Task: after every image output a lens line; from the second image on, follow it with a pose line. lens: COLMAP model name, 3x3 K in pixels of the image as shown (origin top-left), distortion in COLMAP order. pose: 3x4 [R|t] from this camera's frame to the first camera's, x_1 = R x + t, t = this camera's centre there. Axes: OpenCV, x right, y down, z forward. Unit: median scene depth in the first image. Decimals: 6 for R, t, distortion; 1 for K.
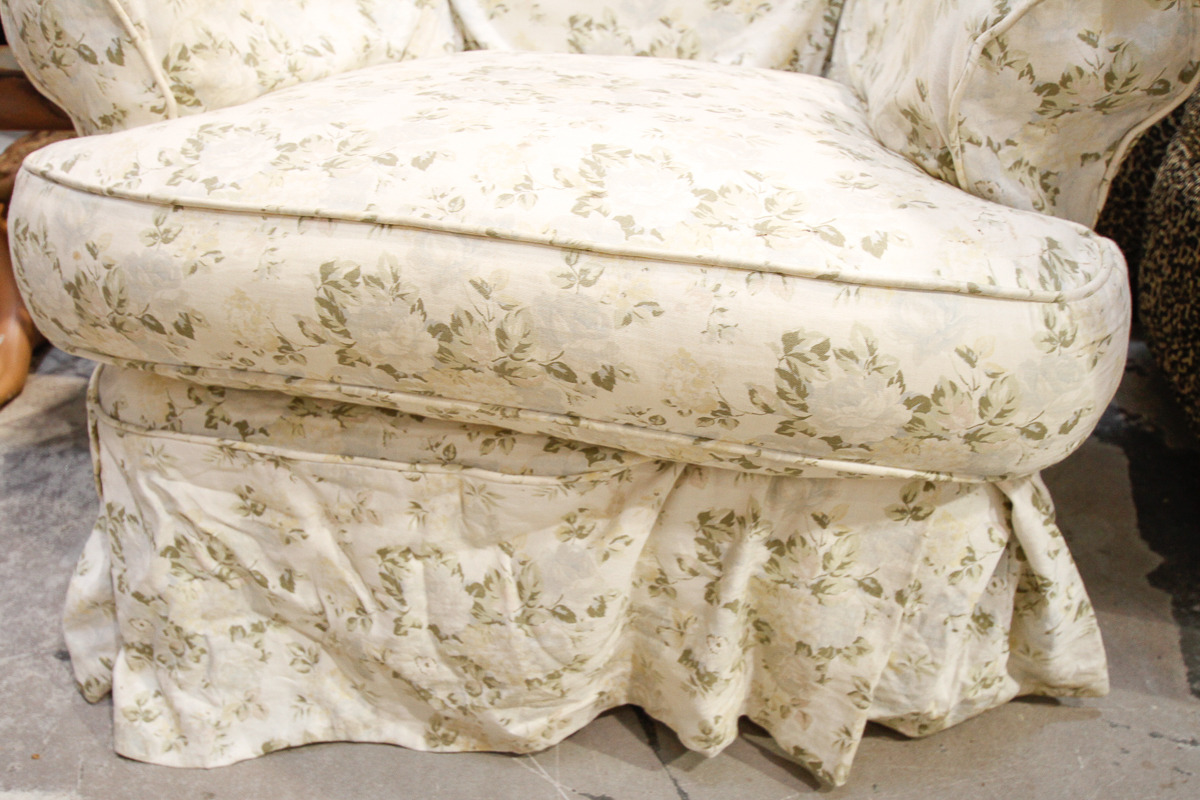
lens RADIAL K [[1141.5, 0, 633.4], [0, 1141.5, 451.8], [0, 0, 1]] dist [0.003360, 0.029191]
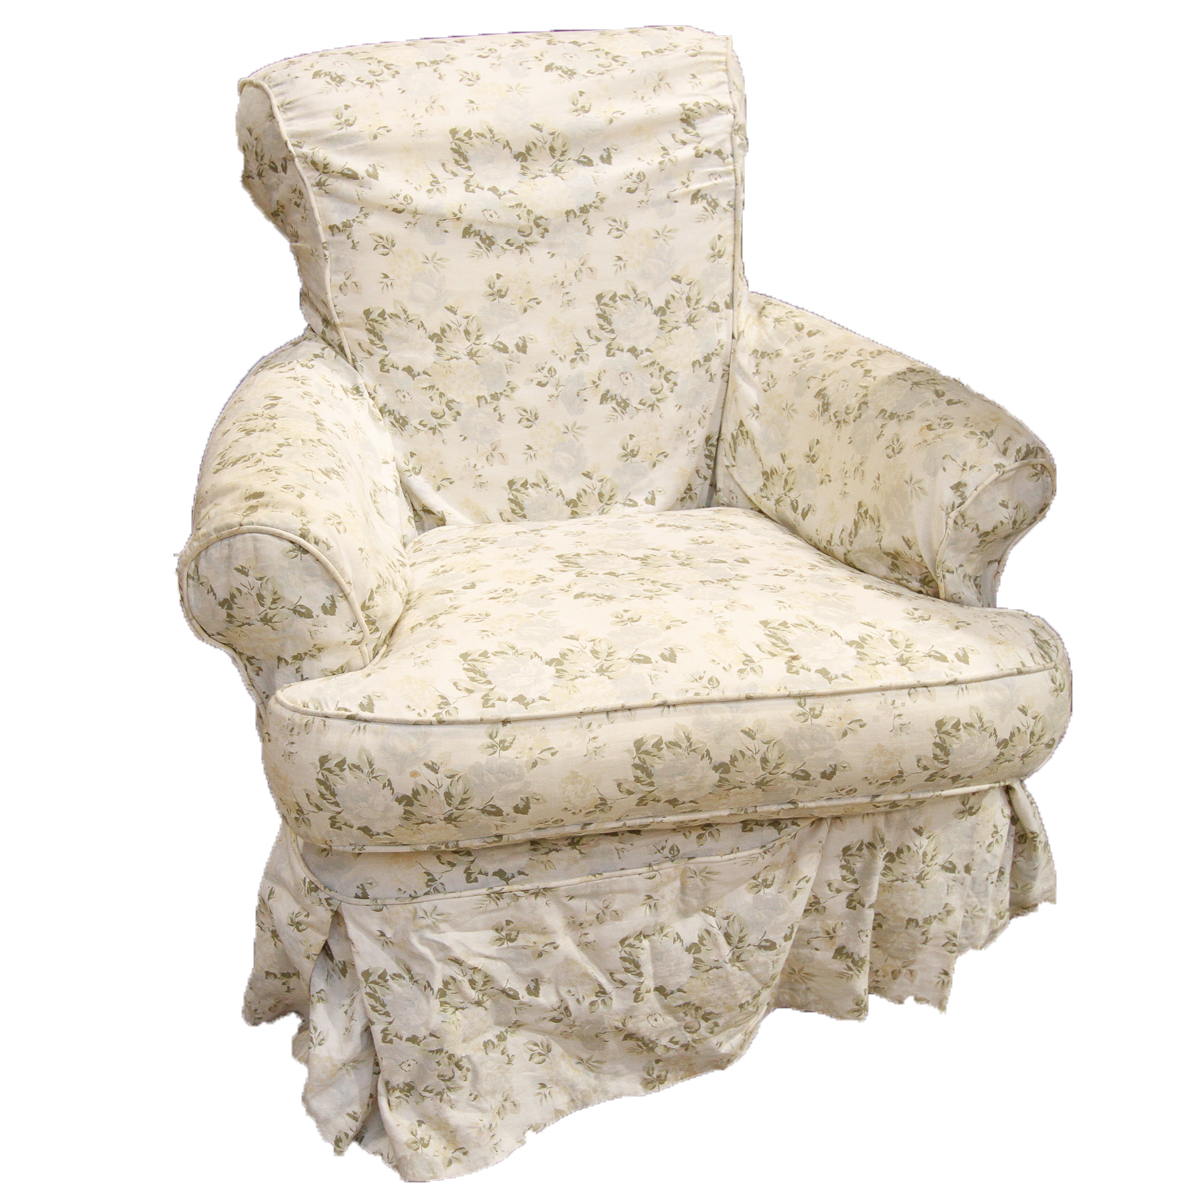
lens RADIAL K [[1457.2, 0, 600.0], [0, 1457.2, 600.0], [0, 0, 1]] dist [-0.006388, 0.051402]
pose [[0.895385, -0.184362, 0.405334, -0.875153], [0.230648, 0.970658, -0.068009, -0.189155], [-0.380902, 0.154383, 0.911635, -0.590445]]
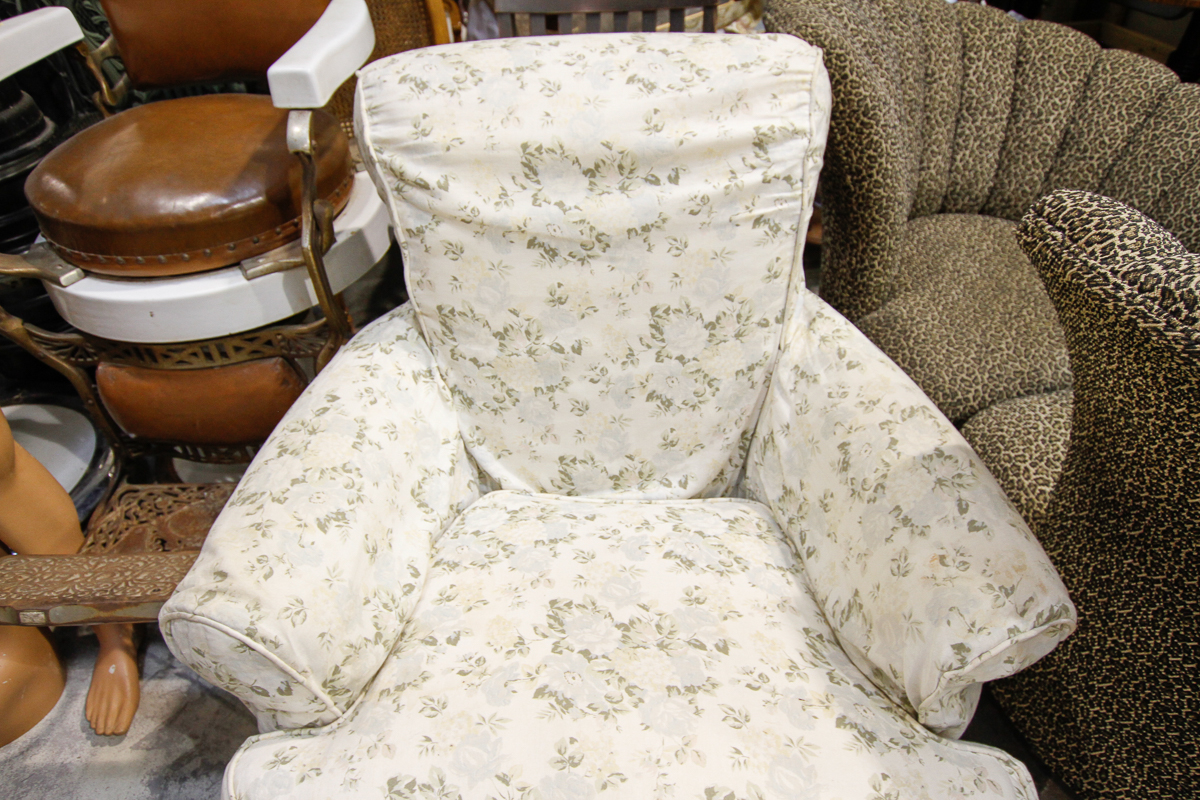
lens RADIAL K [[758.4, 0, 620.7], [0, 758.4, 419.9], [0, 0, 1]] dist [-0.007195, 0.000461]
pose [[0.970919, -0.125978, 0.203582, -0.235637], [0.107204, 0.989114, 0.100796, -0.726381], [-0.214064, -0.076040, 0.973855, 0.132117]]
